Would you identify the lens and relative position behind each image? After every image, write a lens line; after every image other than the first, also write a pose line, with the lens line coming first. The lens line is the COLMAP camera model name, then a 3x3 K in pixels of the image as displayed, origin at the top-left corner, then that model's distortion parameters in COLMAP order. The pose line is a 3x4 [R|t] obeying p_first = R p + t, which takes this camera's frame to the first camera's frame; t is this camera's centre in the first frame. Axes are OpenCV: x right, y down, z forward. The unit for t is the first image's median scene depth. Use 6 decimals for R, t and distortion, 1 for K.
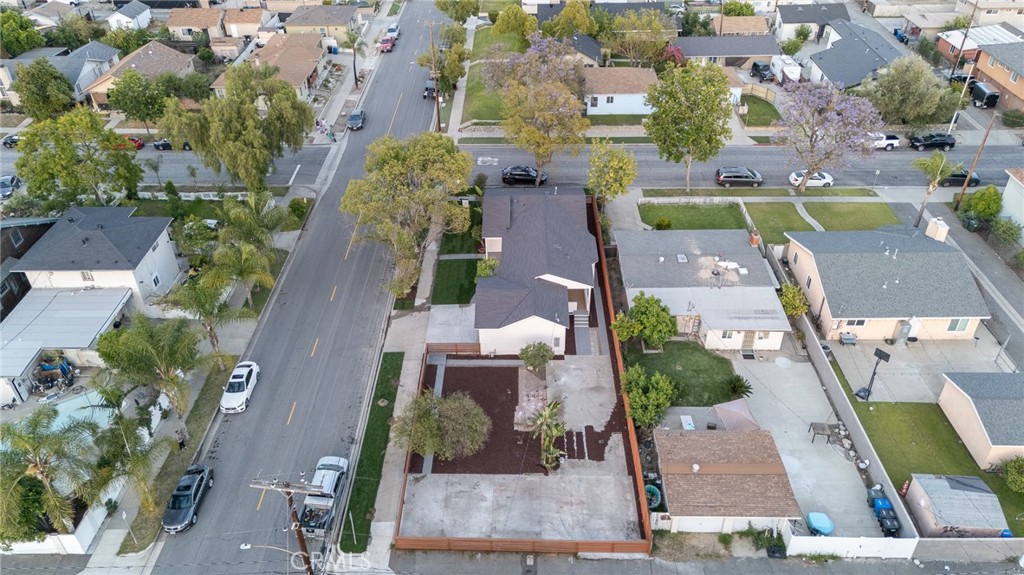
lens RADIAL K [[749.1, 0, 512.0], [0, 749.1, 287.5], [0, 0, 1]] dist [0.088720, -0.054107]
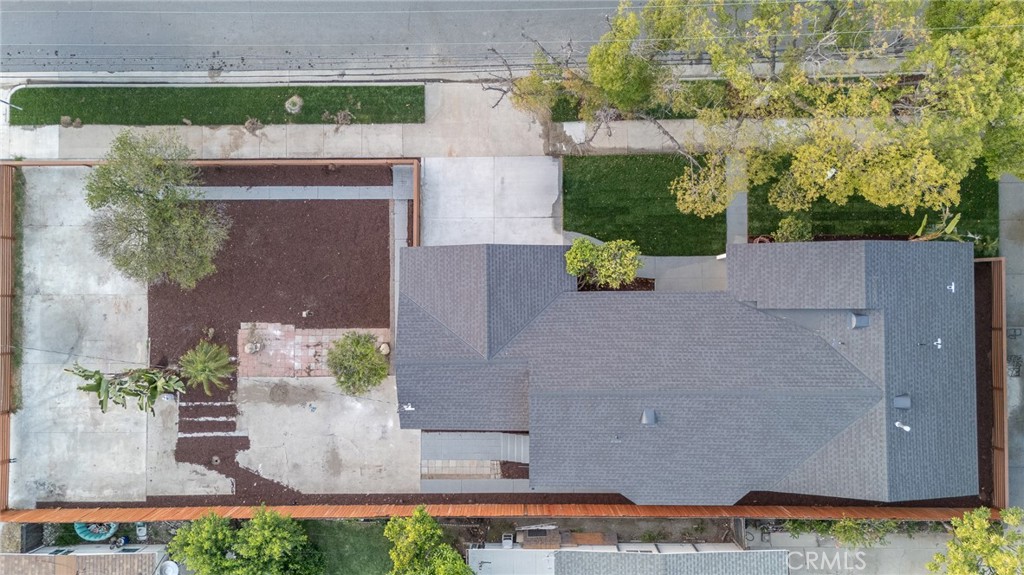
lens RADIAL K [[749.1, 0, 512.0], [0, 749.1, 287.5], [0, 0, 1]] dist [0.088720, -0.054107]
pose [[0.017141, 0.999843, -0.004494, -0.018438], [-0.562344, 0.013356, 0.826795, -0.426871], [0.826726, -0.011645, 0.562485, 0.769230]]
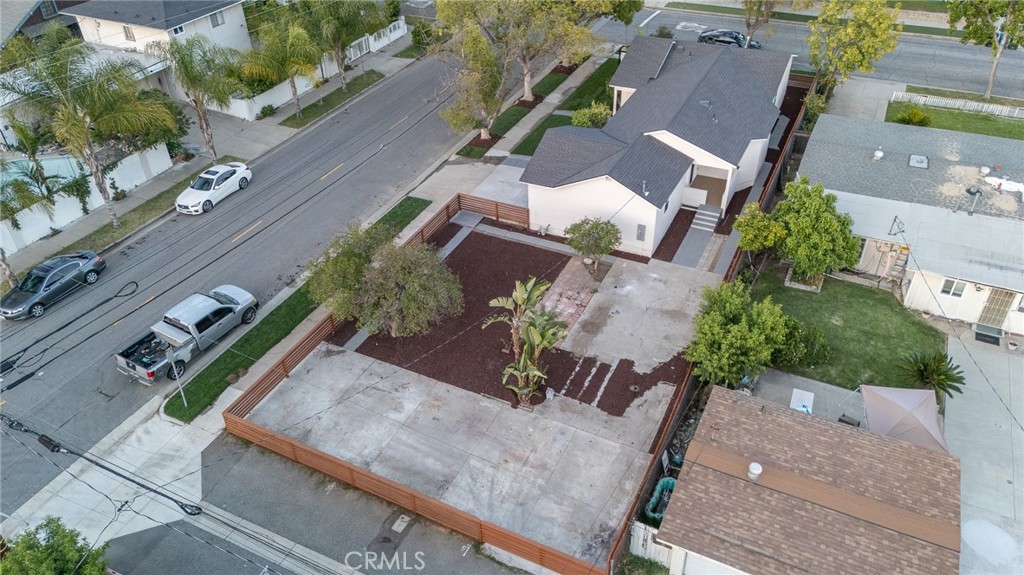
lens RADIAL K [[749.1, 0, 512.0], [0, 749.1, 287.5], [0, 0, 1]] dist [0.088720, -0.054107]
pose [[0.905572, 0.246488, -0.345228, 0.194069], [-0.237291, 0.968958, 0.069382, 0.101696], [0.351613, 0.019089, 0.935951, 0.386574]]
